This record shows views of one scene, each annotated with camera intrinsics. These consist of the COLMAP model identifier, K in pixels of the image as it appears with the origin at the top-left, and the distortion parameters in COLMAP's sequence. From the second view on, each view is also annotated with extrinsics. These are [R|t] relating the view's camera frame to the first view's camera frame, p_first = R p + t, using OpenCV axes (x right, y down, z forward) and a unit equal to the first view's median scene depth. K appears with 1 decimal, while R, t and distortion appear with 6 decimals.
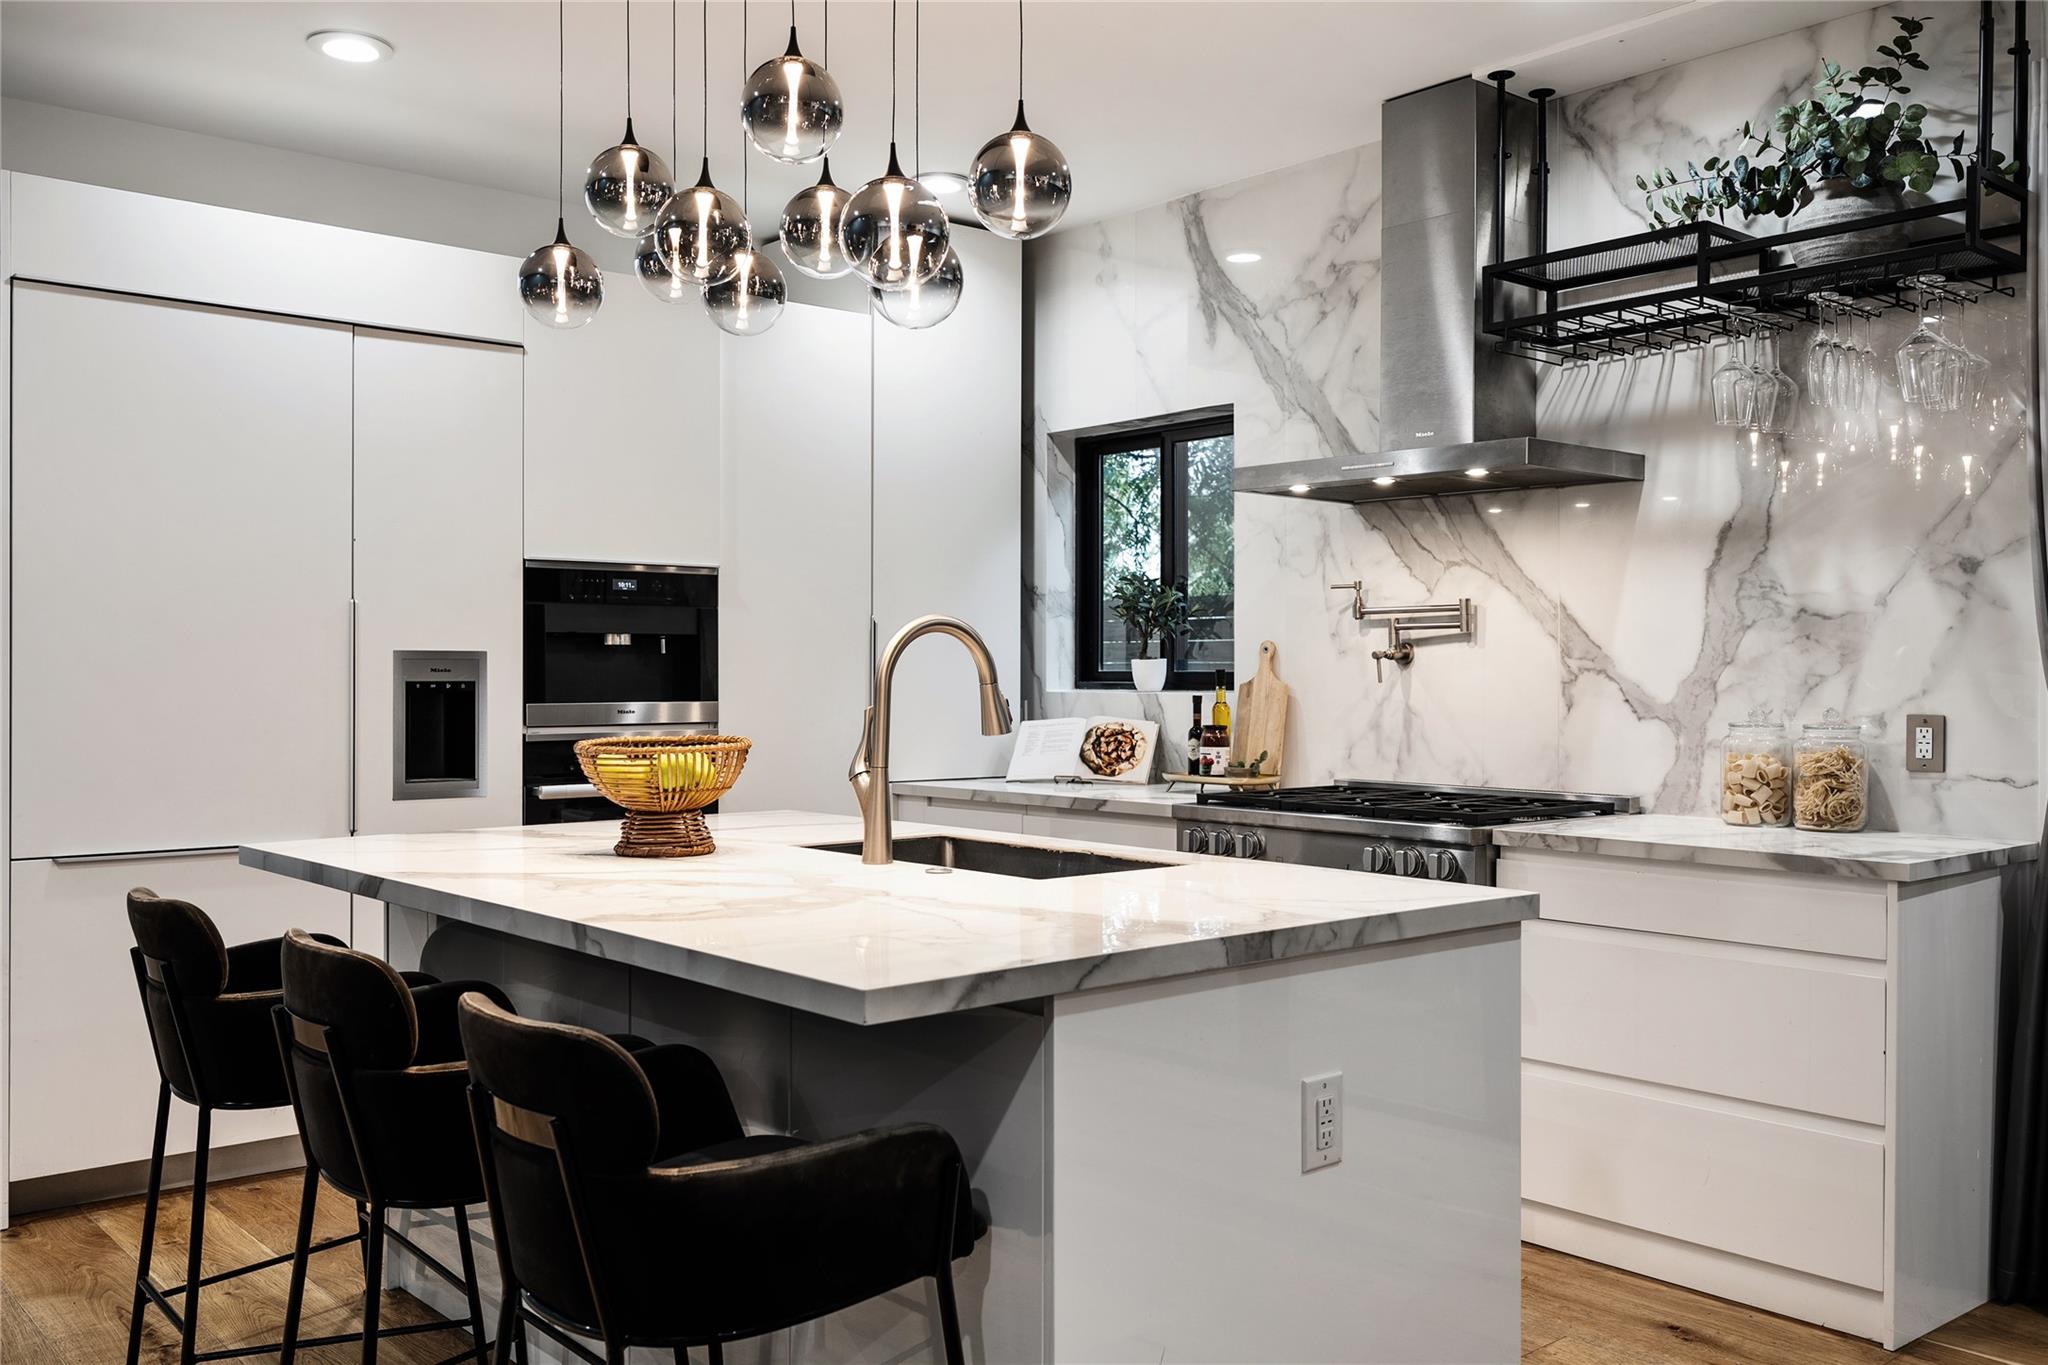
lens RADIAL K [[1767.5, 0, 1025.1], [0, 1767.5, 678.7], [0, 0, 1]] dist [-0.006360, -0.003194]
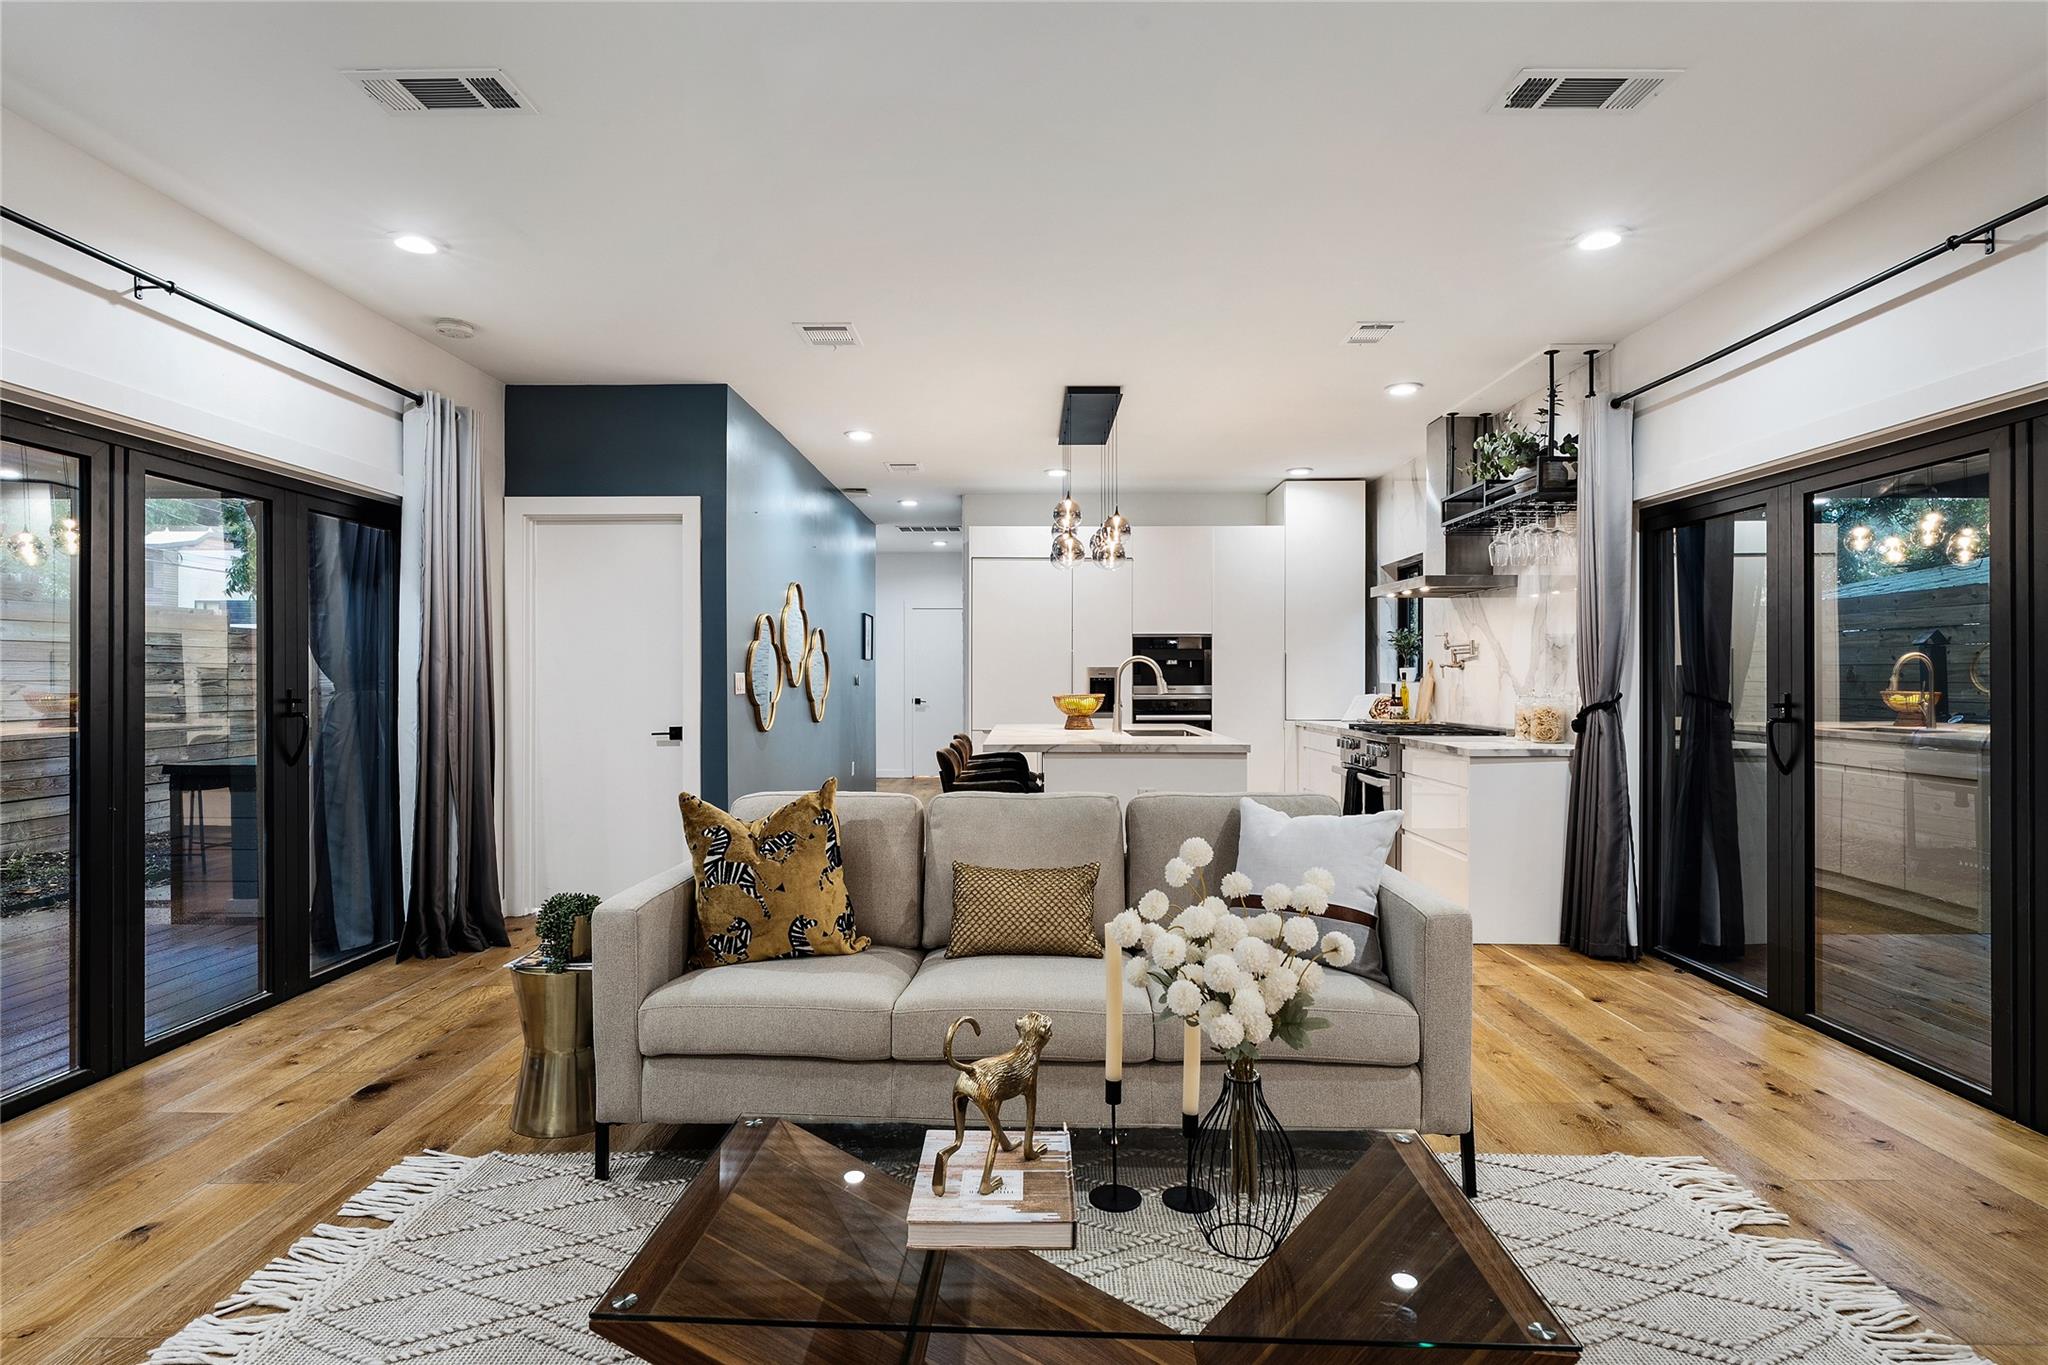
lens RADIAL K [[1048.0, 0, 1023.1], [0, 1048.0, 681.7], [0, 0, 1]] dist [0.001150, 0.000164]
pose [[0.740216, 0.003737, -0.672359, 0.719957], [-0.005068, 0.999987, -0.000021, 0.009629], [0.672350, 0.003424, 0.740225, -0.364277]]
